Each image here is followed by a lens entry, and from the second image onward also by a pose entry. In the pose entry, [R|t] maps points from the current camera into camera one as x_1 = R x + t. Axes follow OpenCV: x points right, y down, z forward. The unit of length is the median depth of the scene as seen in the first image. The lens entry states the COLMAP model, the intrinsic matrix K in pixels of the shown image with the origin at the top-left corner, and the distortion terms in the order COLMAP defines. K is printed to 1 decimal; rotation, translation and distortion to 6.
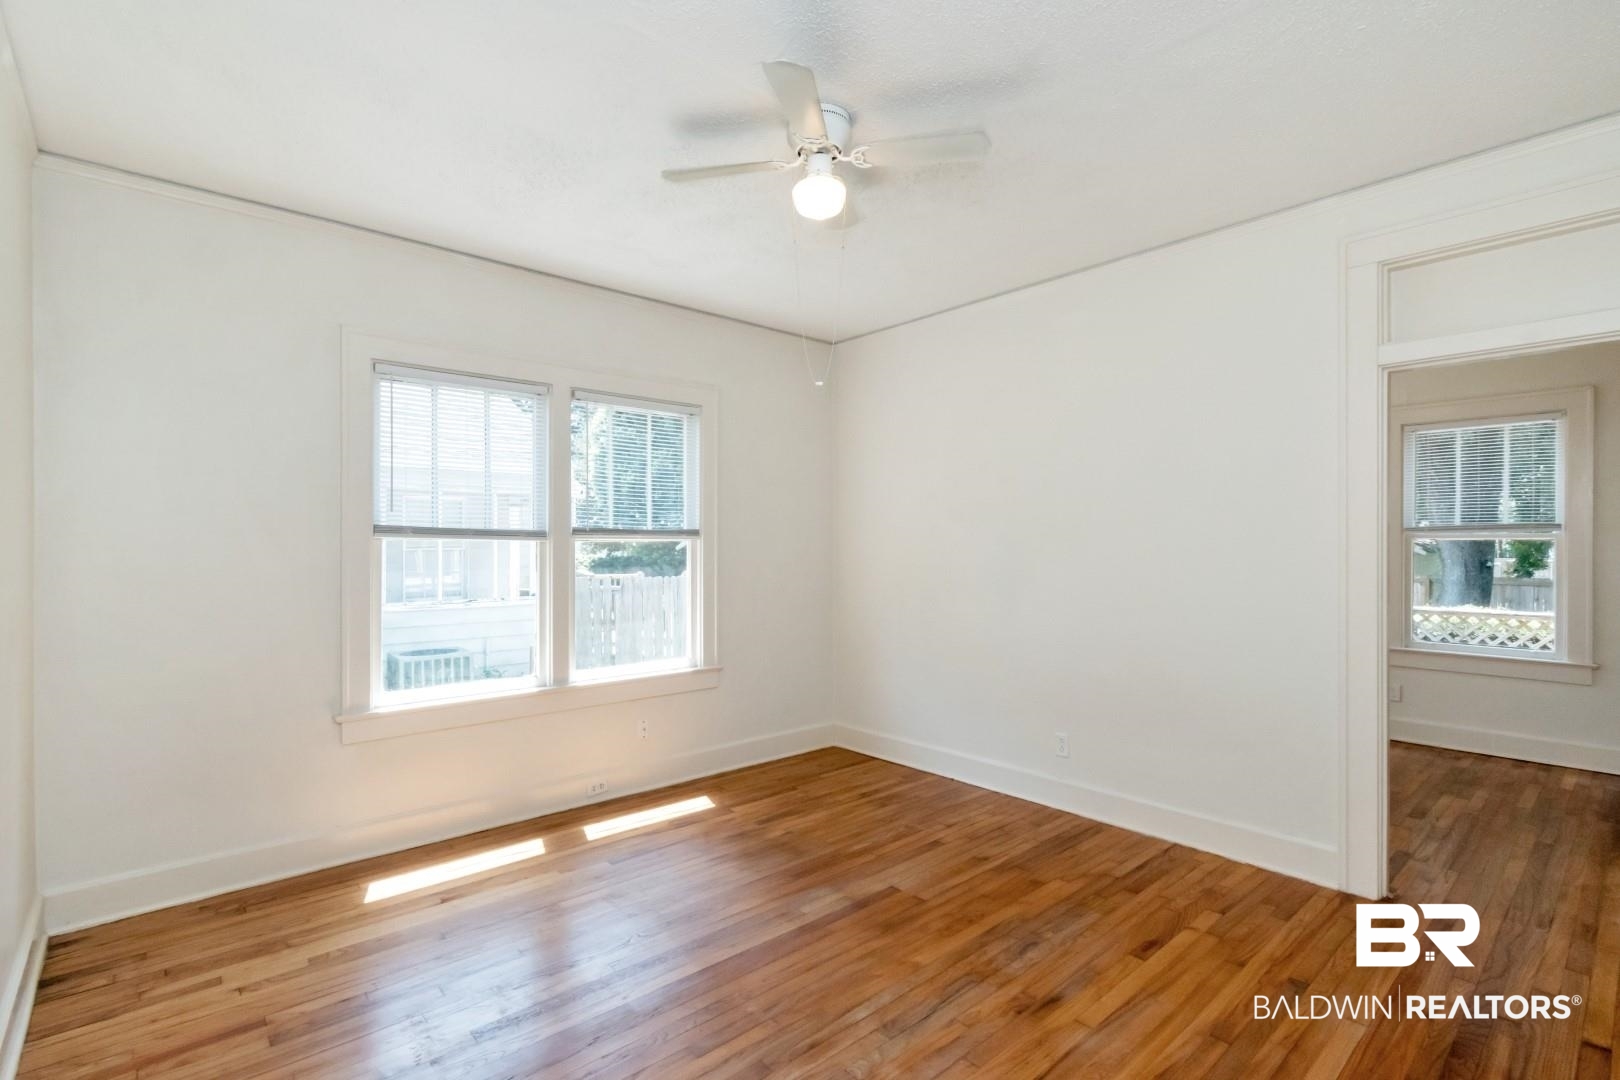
lens RADIAL K [[734.2, 0, 795.5], [0, 734.2, 546.5], [0, 0, 1]] dist [-0.002764, 0.000665]
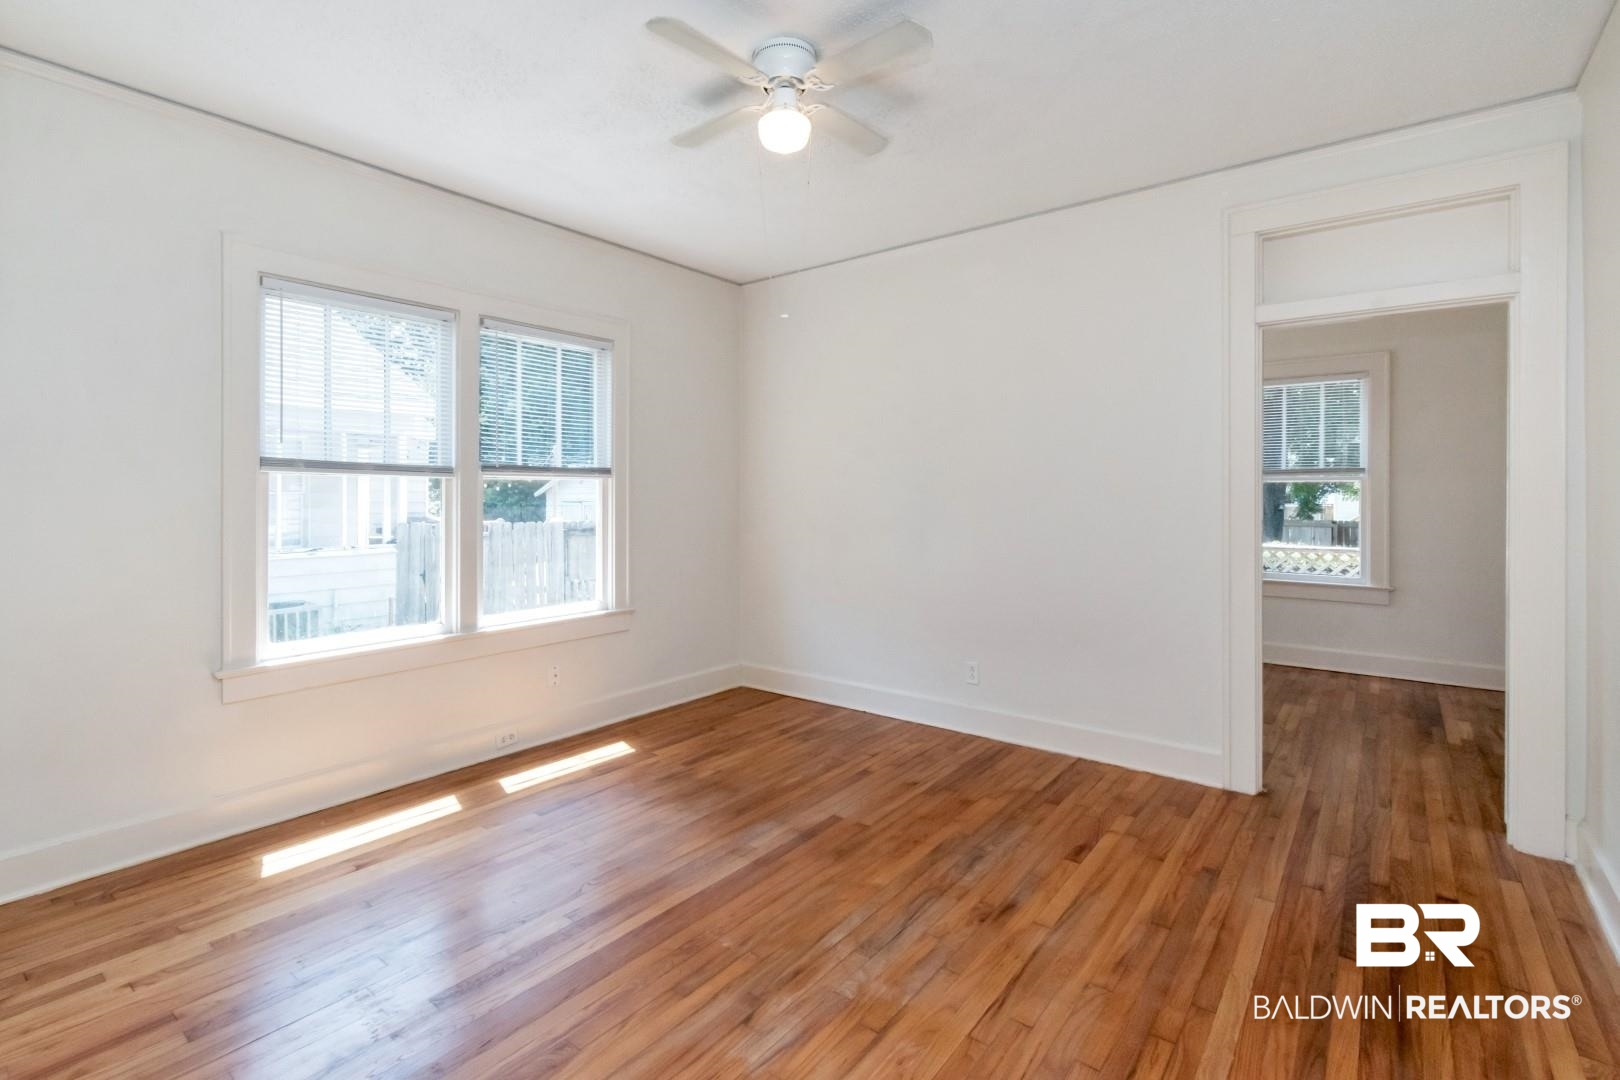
lens RADIAL K [[734.2, 0, 777.4], [0, 734.2, 493.5], [0, 0, 1]] dist [-0.002764, 0.000665]
pose [[0.985151, 0.001285, 0.171683, -0.110232], [-0.001073, 0.999999, -0.001329, 0.016157], [-0.171684, 0.001125, 0.985151, 0.008903]]
